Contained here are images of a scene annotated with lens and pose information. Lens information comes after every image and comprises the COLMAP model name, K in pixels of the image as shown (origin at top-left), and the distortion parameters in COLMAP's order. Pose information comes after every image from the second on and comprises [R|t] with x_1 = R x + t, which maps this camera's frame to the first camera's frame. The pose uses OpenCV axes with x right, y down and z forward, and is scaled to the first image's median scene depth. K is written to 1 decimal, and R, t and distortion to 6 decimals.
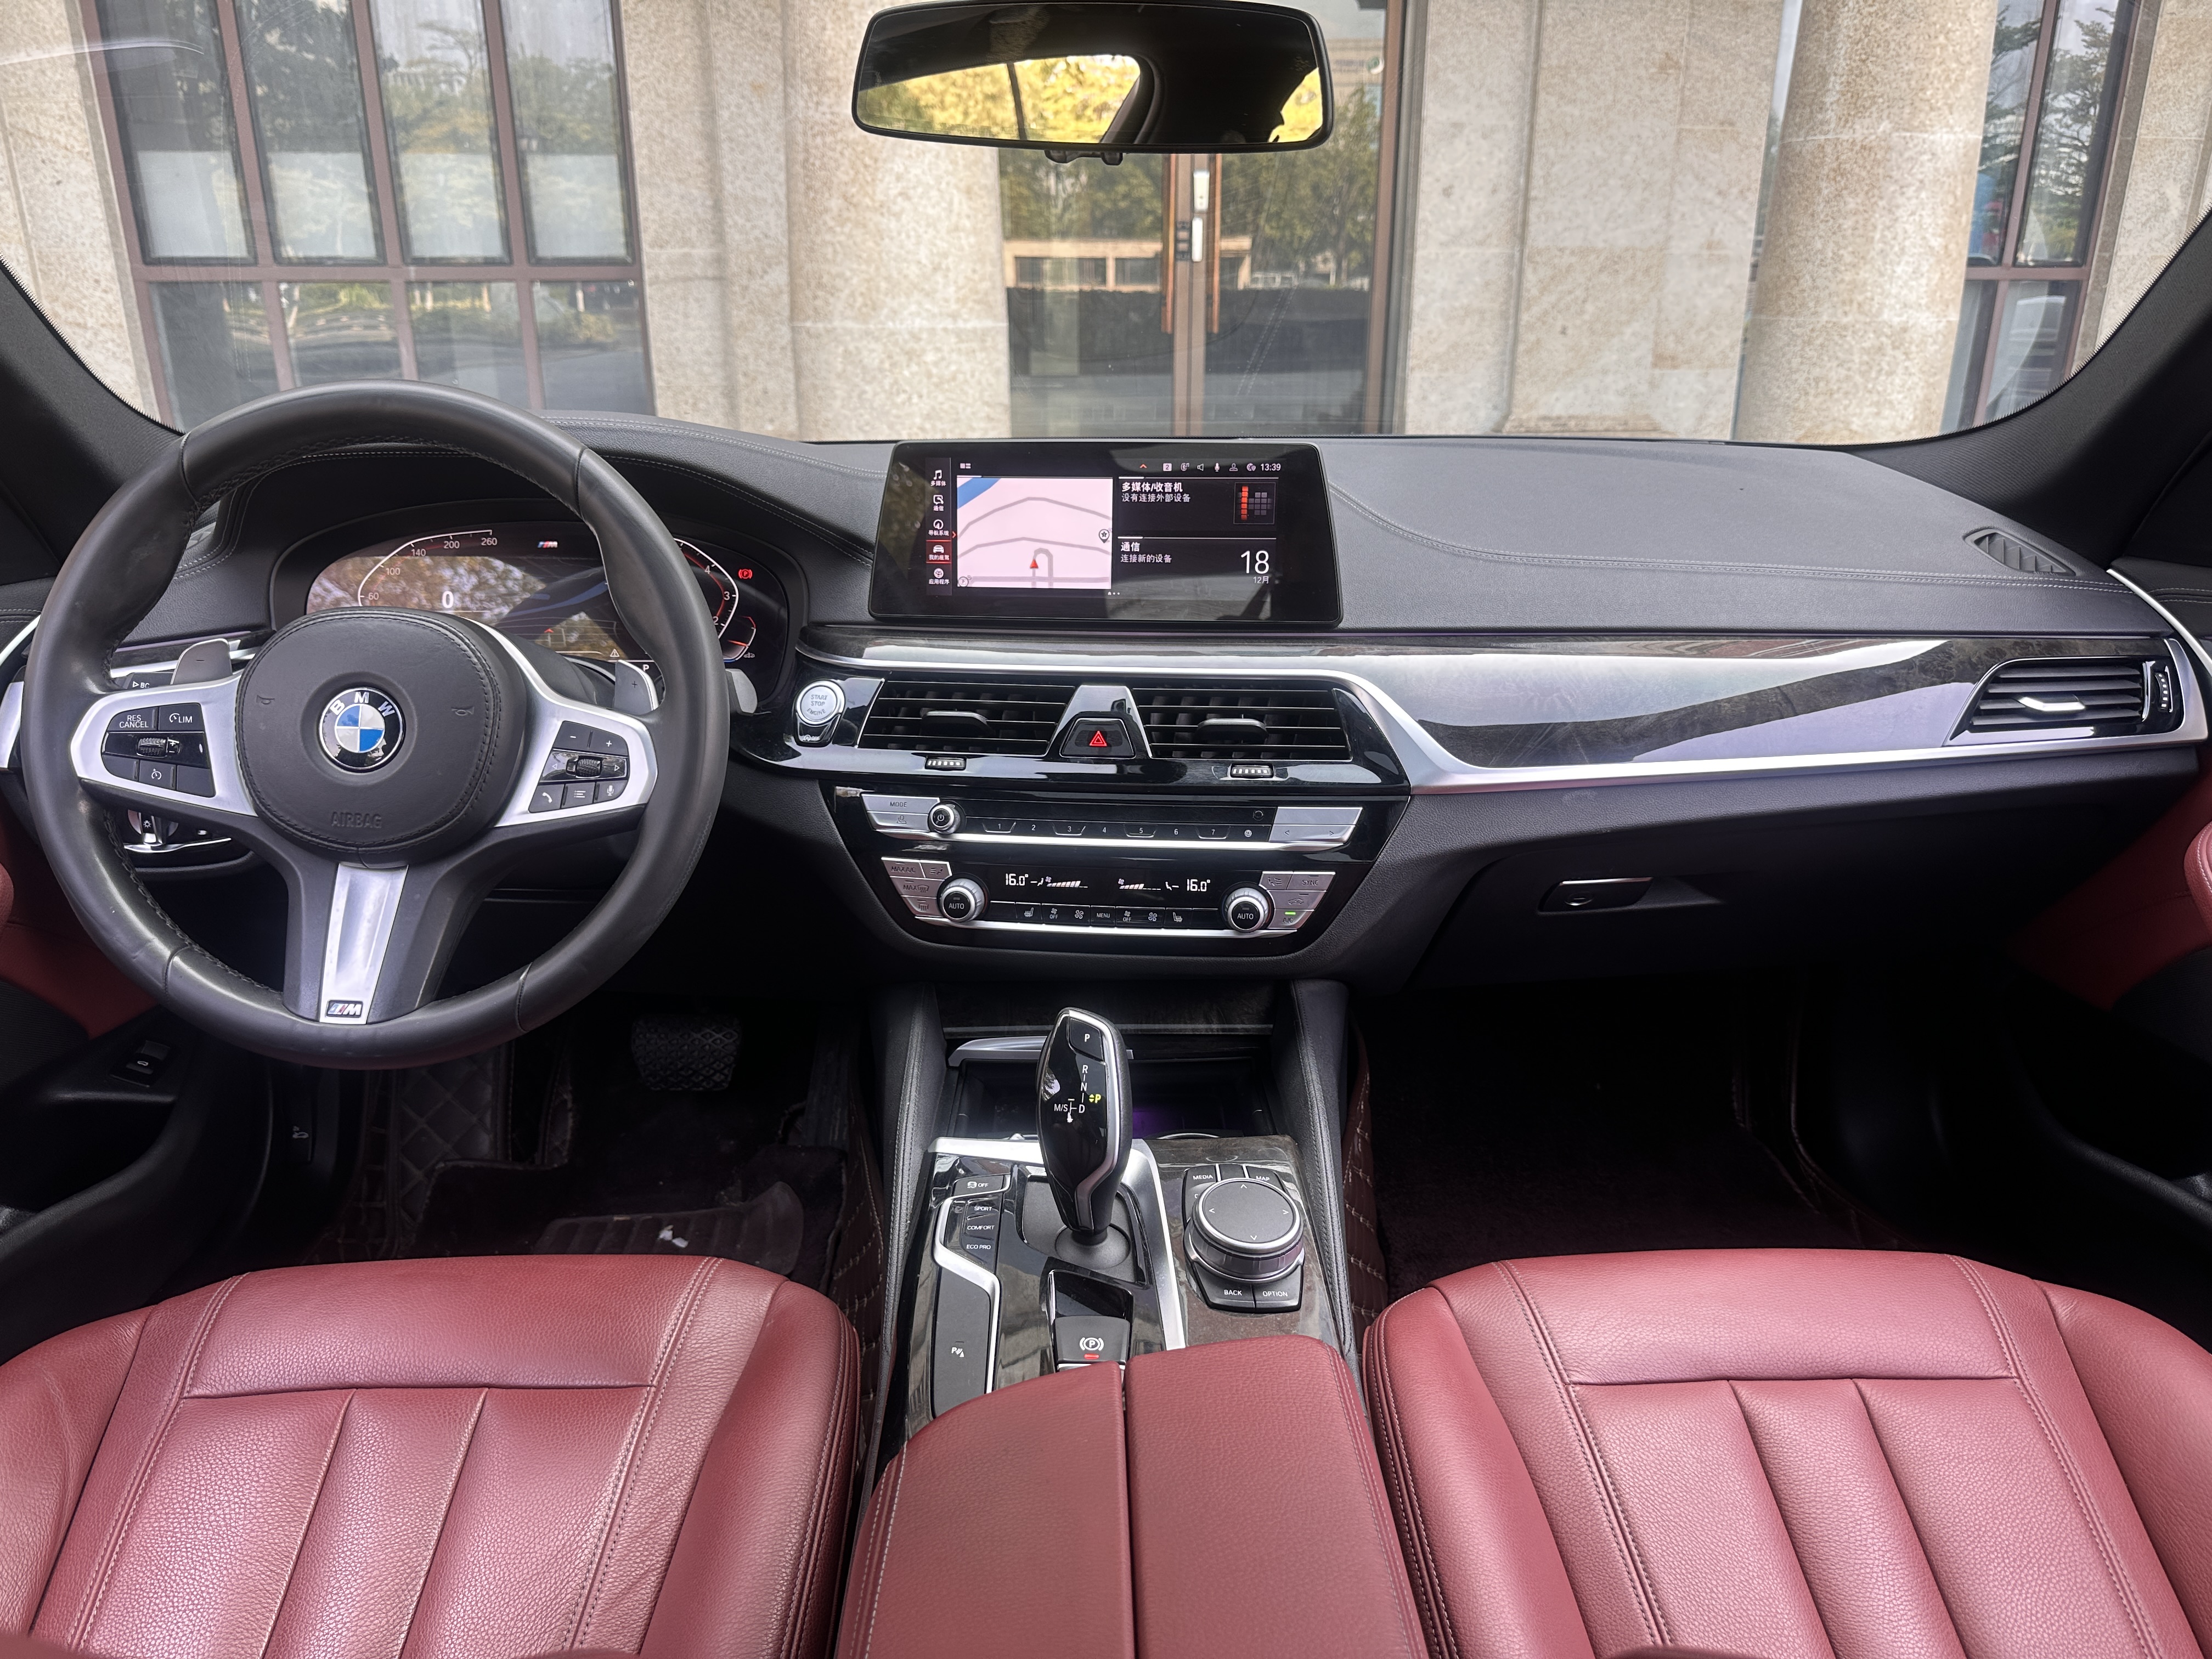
lens RADIAL K [[1562.4, 0, 1103.2], [0, 1562.4, 838.7], [0, 0, 1]] dist [0.120258, -0.190415]
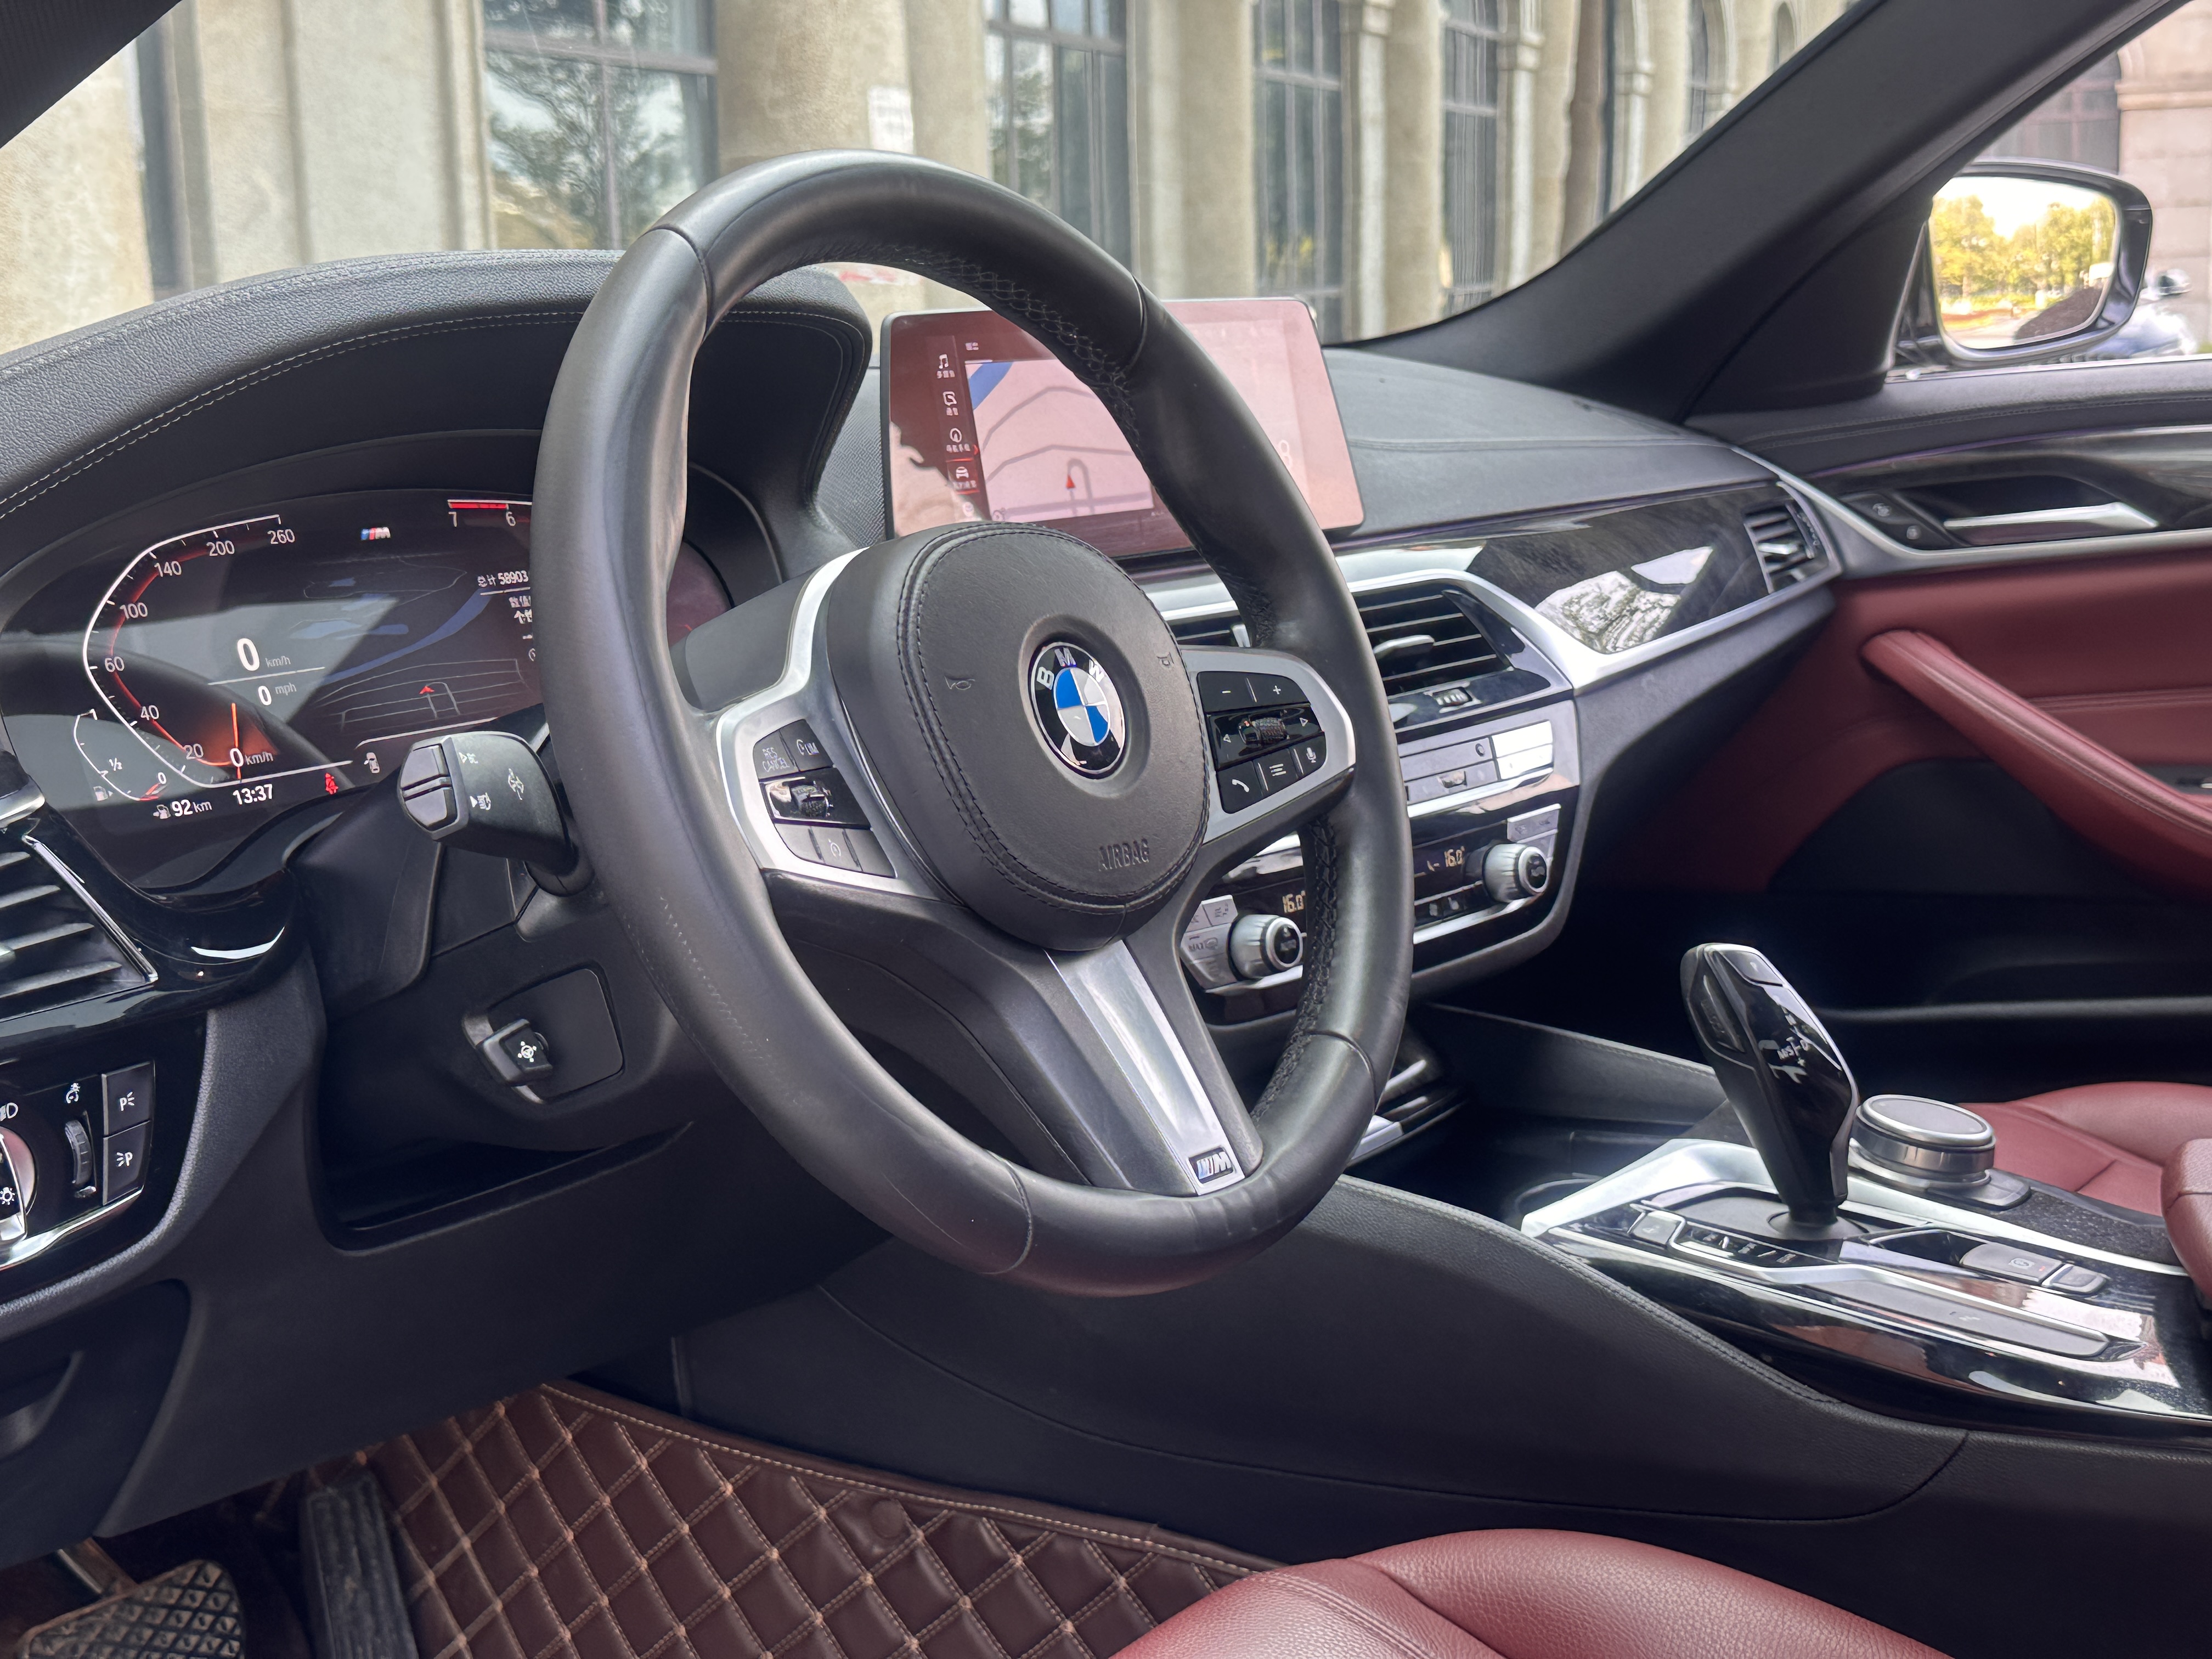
lens RADIAL K [[2802.6, 0, 1106.0], [0, 2802.6, 829.5], [0, 0, 1]] dist [0.011700, -0.000379]
pose [[0.596699, -0.158843, 0.786587, -1.038354], [0.287592, 0.957431, -0.024822, 0.002526], [-0.749161, 0.241027, 0.616980, 0.288117]]
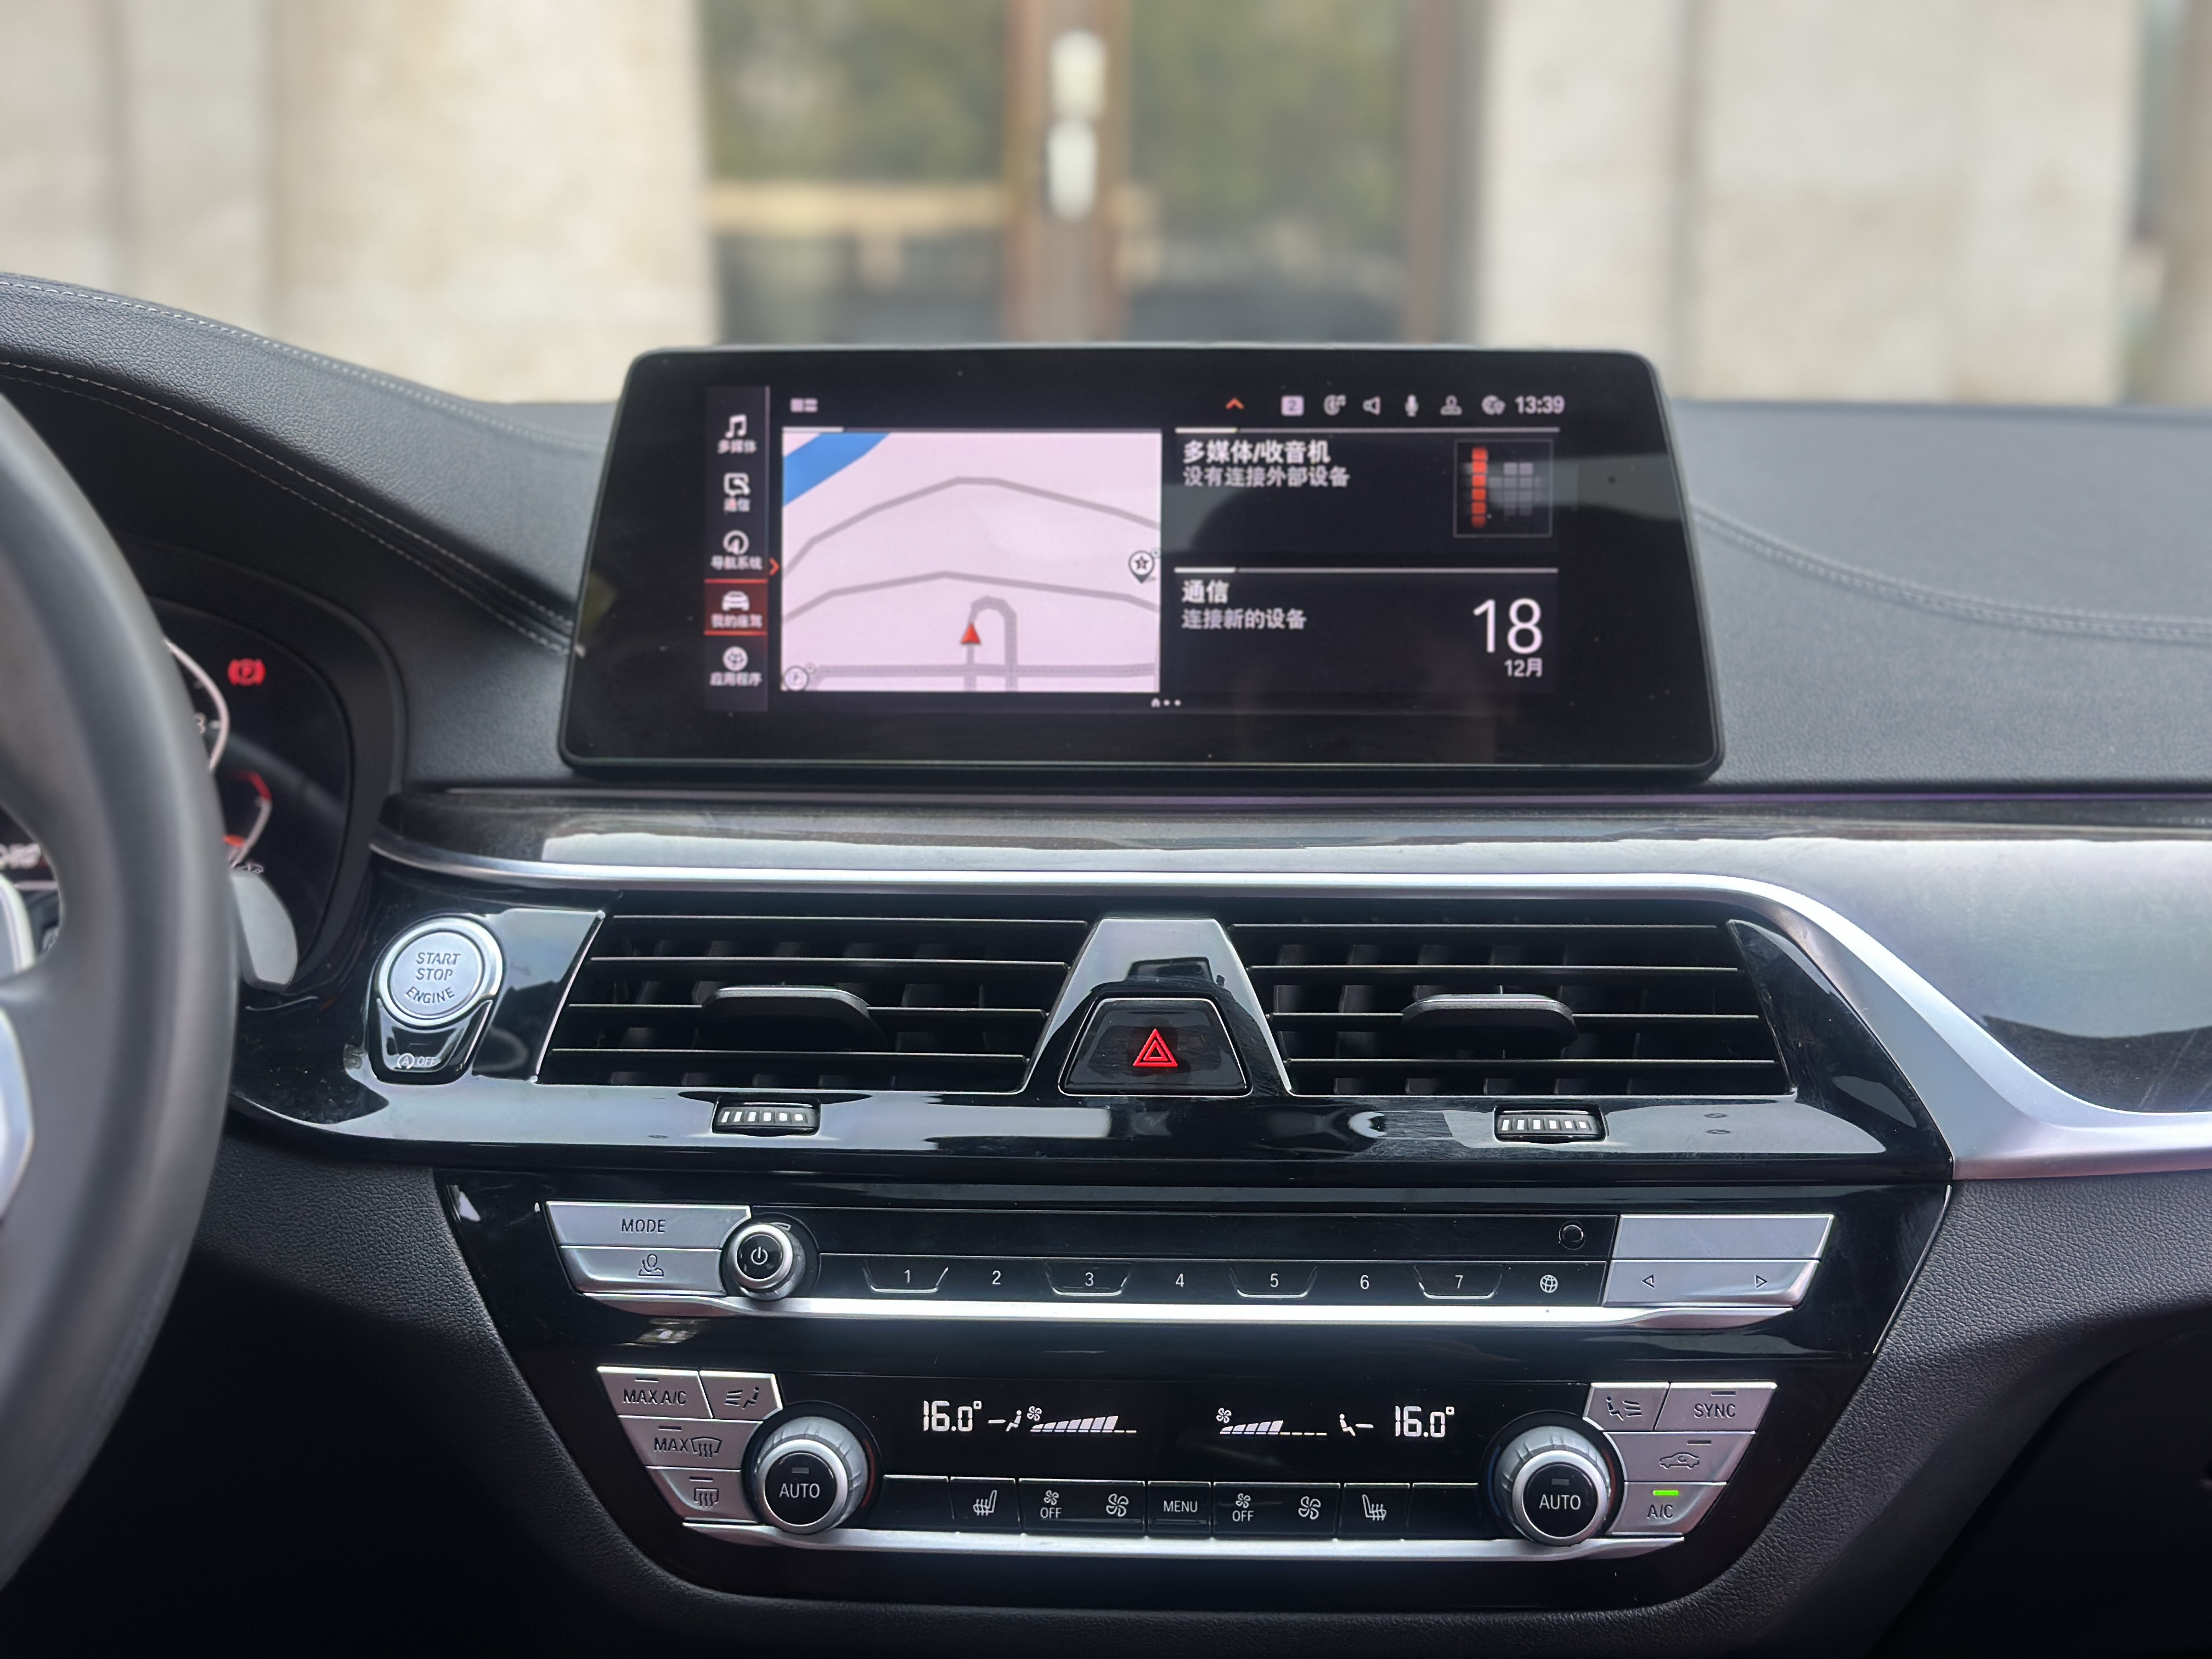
lens RADIAL K [[3078.0, 0, 1102.9], [0, 3078.0, 818.5], [0, 0, 1]] dist [0.227869, -0.523070]
pose [[0.996939, -0.005504, 0.077984, -0.075150], [0.018258, 0.986325, -0.163799, 0.006700], [-0.076016, 0.164721, 0.983407, 0.211876]]
